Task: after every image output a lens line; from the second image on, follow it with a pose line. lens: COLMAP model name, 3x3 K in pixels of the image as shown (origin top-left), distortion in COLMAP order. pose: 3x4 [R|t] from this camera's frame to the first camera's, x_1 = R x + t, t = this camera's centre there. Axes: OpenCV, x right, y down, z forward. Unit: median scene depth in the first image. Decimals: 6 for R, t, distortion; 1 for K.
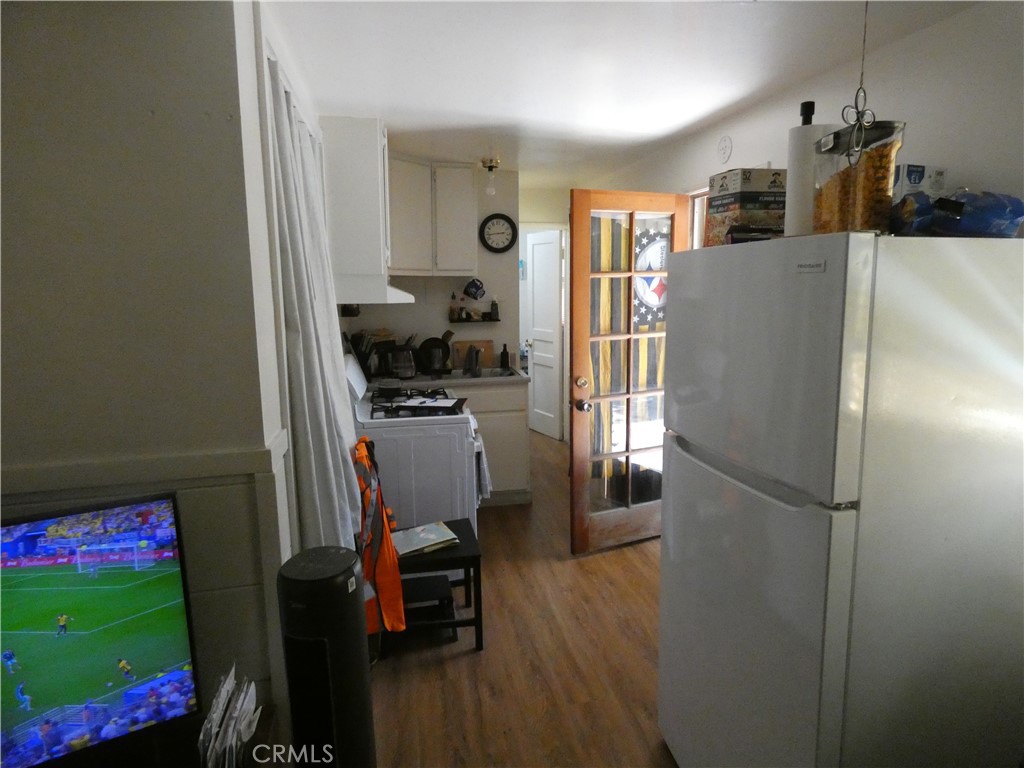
lens RADIAL K [[630.8, 0, 512.2], [0, 630.8, 385.9], [0, 0, 1]] dist [0.007051, -0.000640]
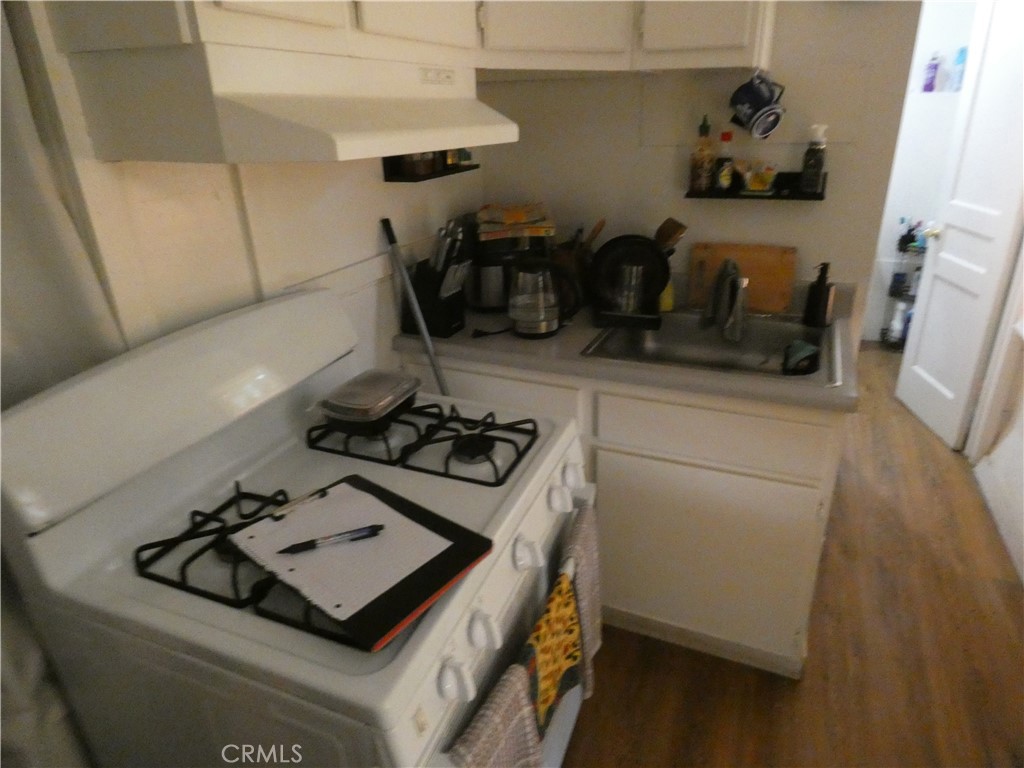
lens RADIAL K [[630.8, 0, 514.0], [0, 630.8, 384.1], [0, 0, 1]] dist [0.007051, -0.000640]
pose [[0.828463, 0.223558, -0.513490, 0.045707], [-0.077648, 0.953869, 0.290009, -0.094333], [0.554636, -0.200390, 0.807603, 0.584294]]
